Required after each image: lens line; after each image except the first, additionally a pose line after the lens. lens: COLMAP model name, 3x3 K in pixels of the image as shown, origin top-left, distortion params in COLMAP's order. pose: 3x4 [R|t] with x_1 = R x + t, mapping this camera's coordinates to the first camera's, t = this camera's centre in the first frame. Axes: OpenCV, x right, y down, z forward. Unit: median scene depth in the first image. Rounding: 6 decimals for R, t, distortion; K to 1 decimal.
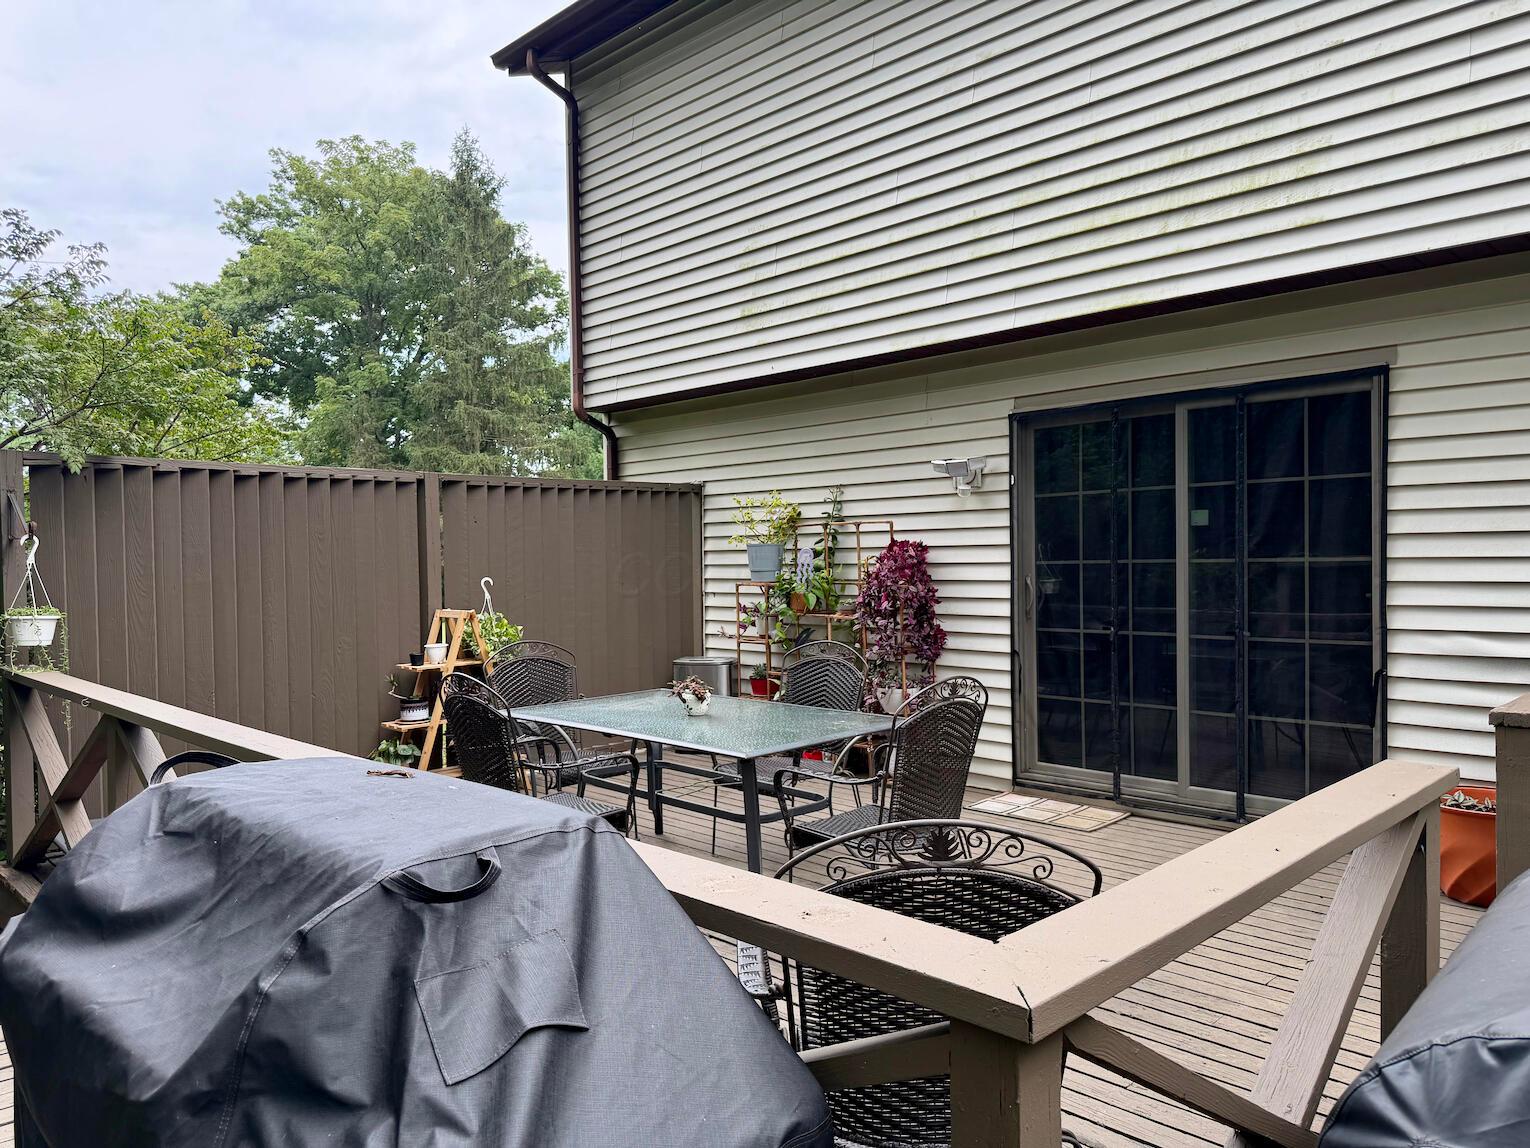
lens RADIAL K [[1064.9, 0, 766.3], [0, 1064.9, 585.9], [0, 0, 1]] dist [0.001703, -0.000777]
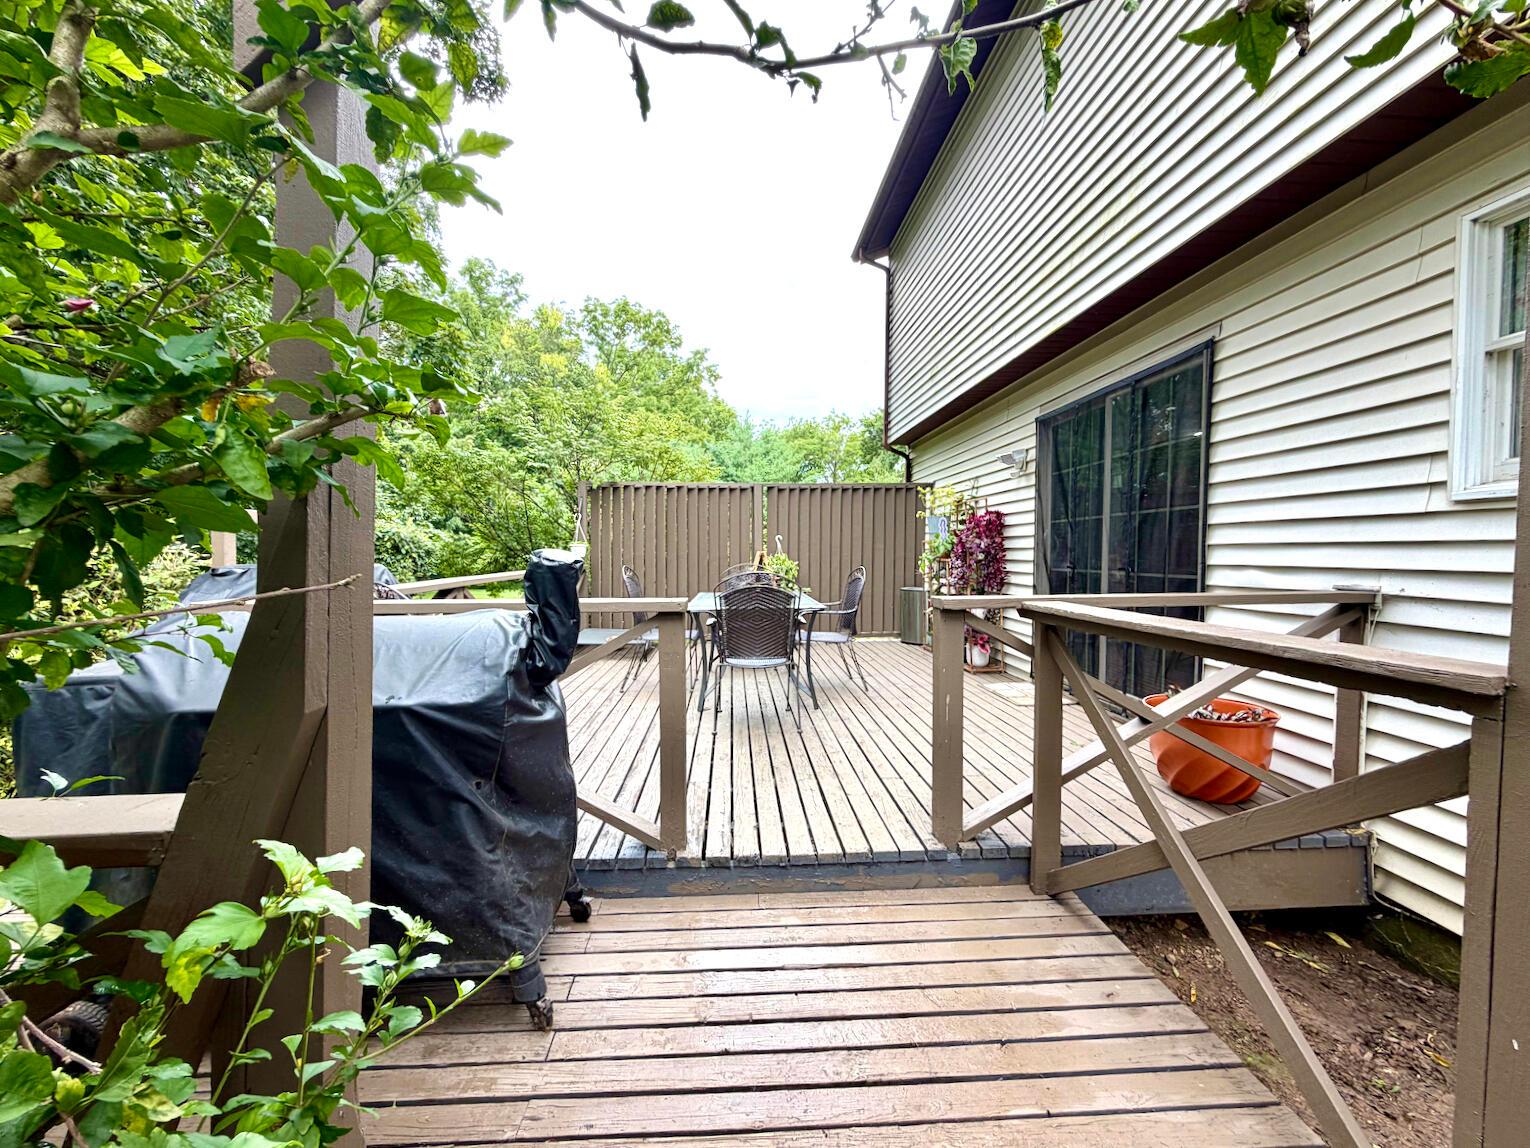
lens RADIAL K [[619.9, 0, 761.9], [0, 619.9, 572.1], [0, 0, 1]] dist [-0.003043, -0.000008]
pose [[0.748734, 0.038978, -0.661724, 0.516475], [-0.027851, 0.999238, 0.027345, 0.033370], [0.662286, -0.002044, 0.749249, 0.124871]]
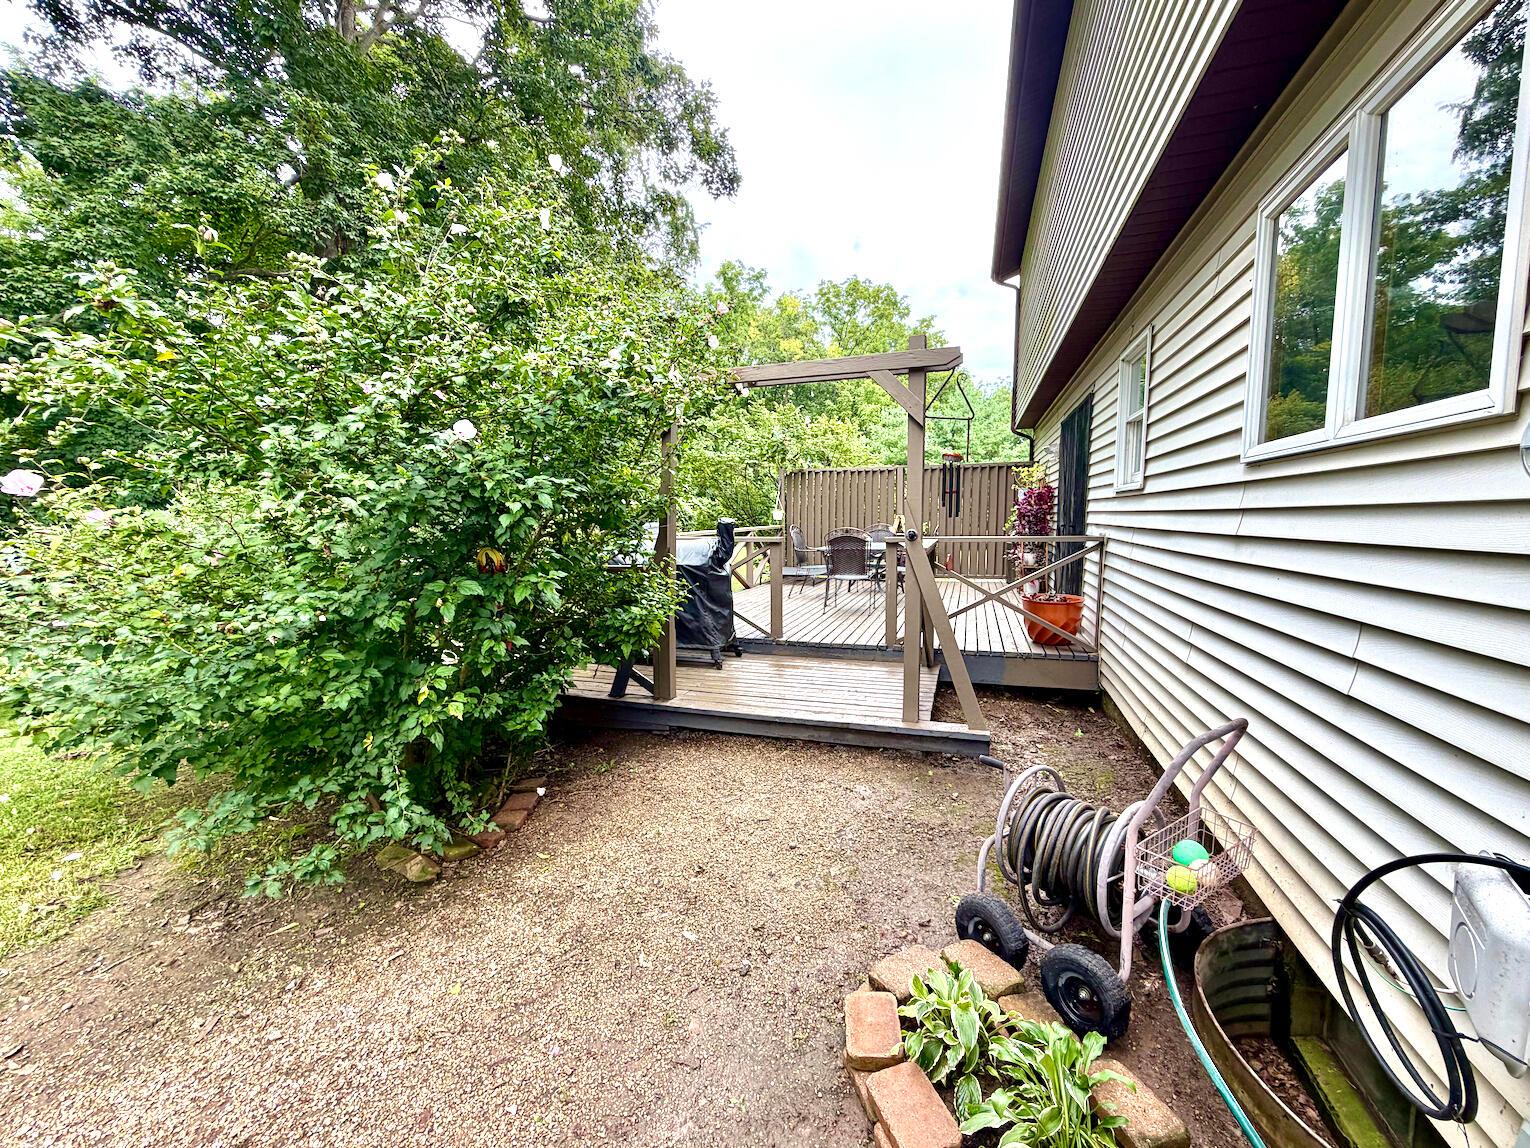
lens RADIAL K [[619.9, 0, 764.7], [0, 619.9, 568.3], [0, 0, 1]] dist [-0.003043, -0.000008]
pose [[0.450333, 0.090037, -0.888309, 1.023007], [-0.021294, 0.995703, 0.090127, 0.025932], [0.892607, -0.021672, 0.450315, -0.053493]]
